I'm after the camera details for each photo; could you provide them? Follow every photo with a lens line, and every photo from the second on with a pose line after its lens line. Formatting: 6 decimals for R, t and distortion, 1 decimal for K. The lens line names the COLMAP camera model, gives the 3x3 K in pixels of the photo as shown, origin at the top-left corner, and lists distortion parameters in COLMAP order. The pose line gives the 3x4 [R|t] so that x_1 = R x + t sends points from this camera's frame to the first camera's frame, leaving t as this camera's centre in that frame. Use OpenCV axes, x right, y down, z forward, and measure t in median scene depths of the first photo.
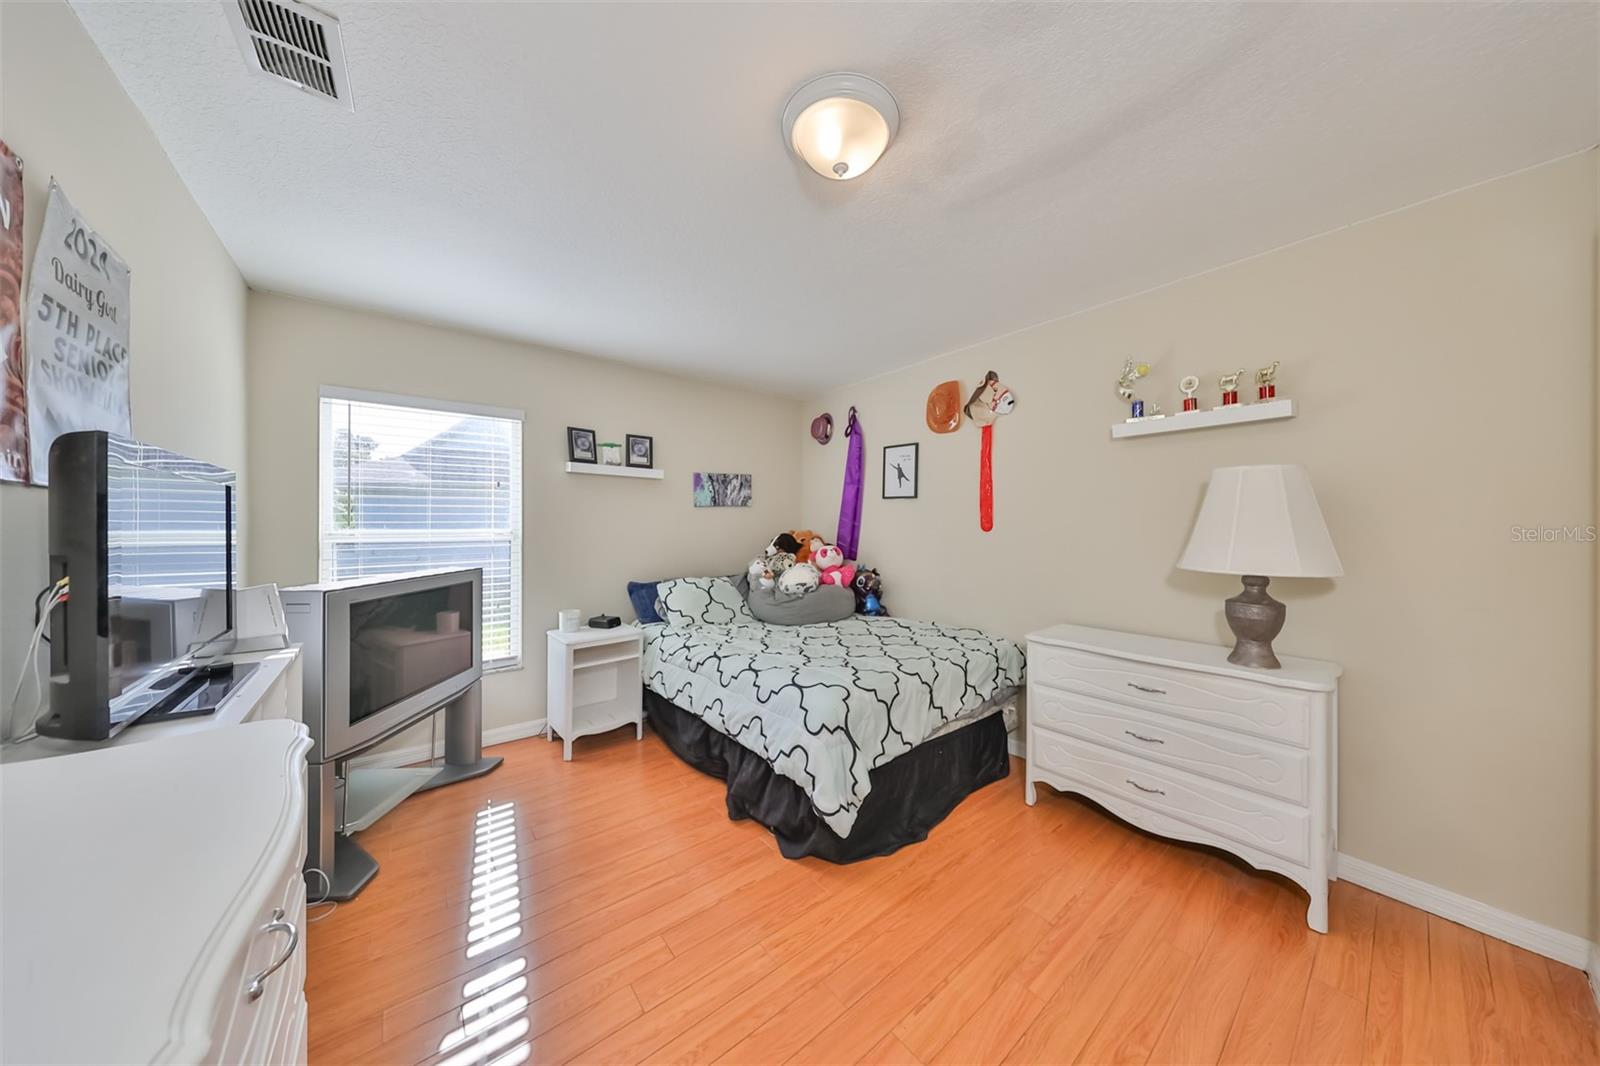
lens RADIAL K [[499.8, 0, 782.1], [0, 499.8, 528.4], [0, 0, 1]] dist [0.000697, -0.000003]
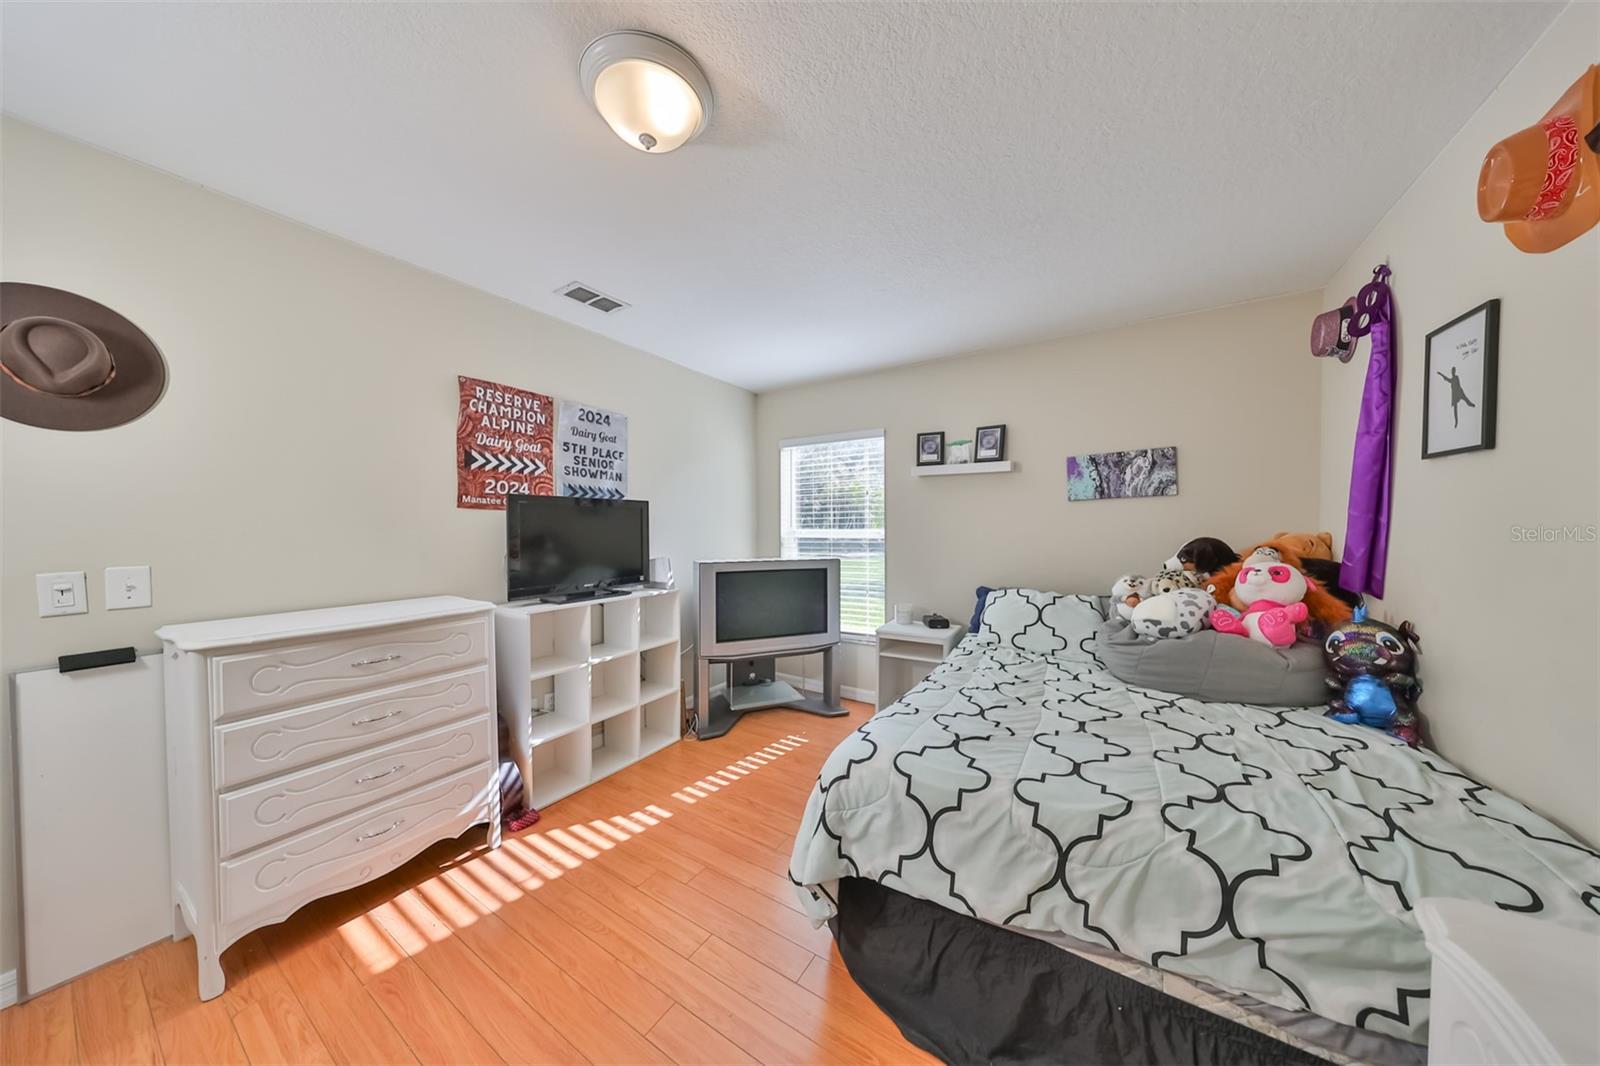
lens RADIAL K [[480.2, 0, 800.6], [0, 480.2, 540.4], [0, 0, 1]] dist [0.000394, -0.000069]
pose [[0.348183, 0.023833, -0.937123, 0.417569], [0.000106, 0.999676, 0.025463, -0.001386], [0.937426, -0.008965, 0.348068, 0.378327]]
